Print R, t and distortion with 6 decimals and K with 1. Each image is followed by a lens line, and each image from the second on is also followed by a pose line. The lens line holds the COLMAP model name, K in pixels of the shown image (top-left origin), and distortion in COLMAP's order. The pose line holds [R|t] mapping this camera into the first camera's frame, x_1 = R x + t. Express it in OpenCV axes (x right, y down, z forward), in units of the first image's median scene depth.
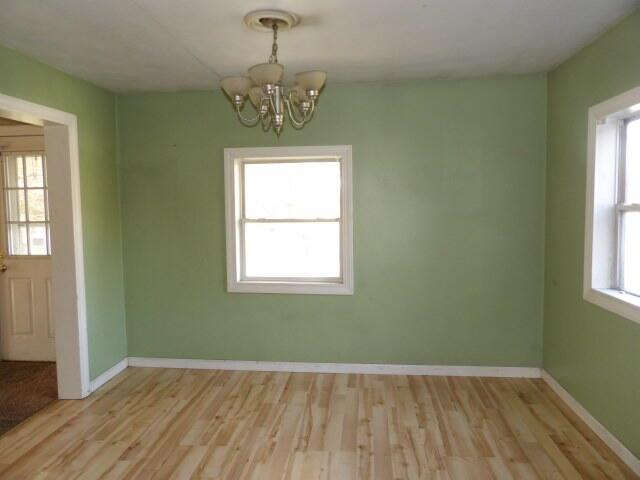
lens RADIAL K [[453.5, 0, 320.0], [0, 453.5, 240.0], [0, 0, 1]] dist [-0.042892, 0.048203]
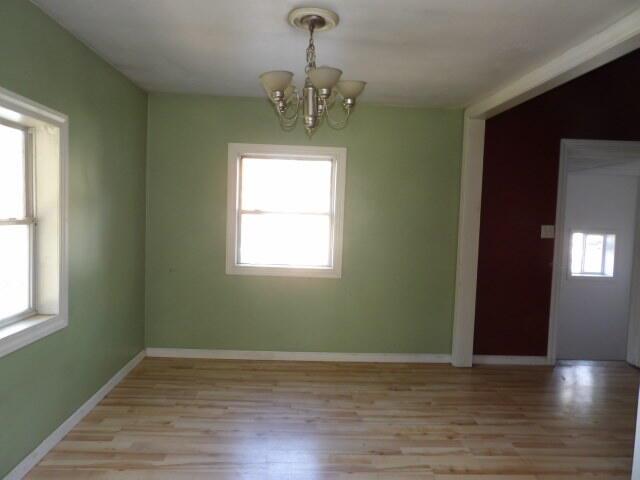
lens RADIAL K [[453.5, 0, 320.0], [0, 453.5, 240.0], [0, 0, 1]] dist [-0.042892, 0.048203]
pose [[-0.126346, -0.056247, 0.990390, -0.817454], [0.057341, 0.996308, 0.063898, -0.033755], [-0.990328, 0.064863, -0.122654, 0.865112]]
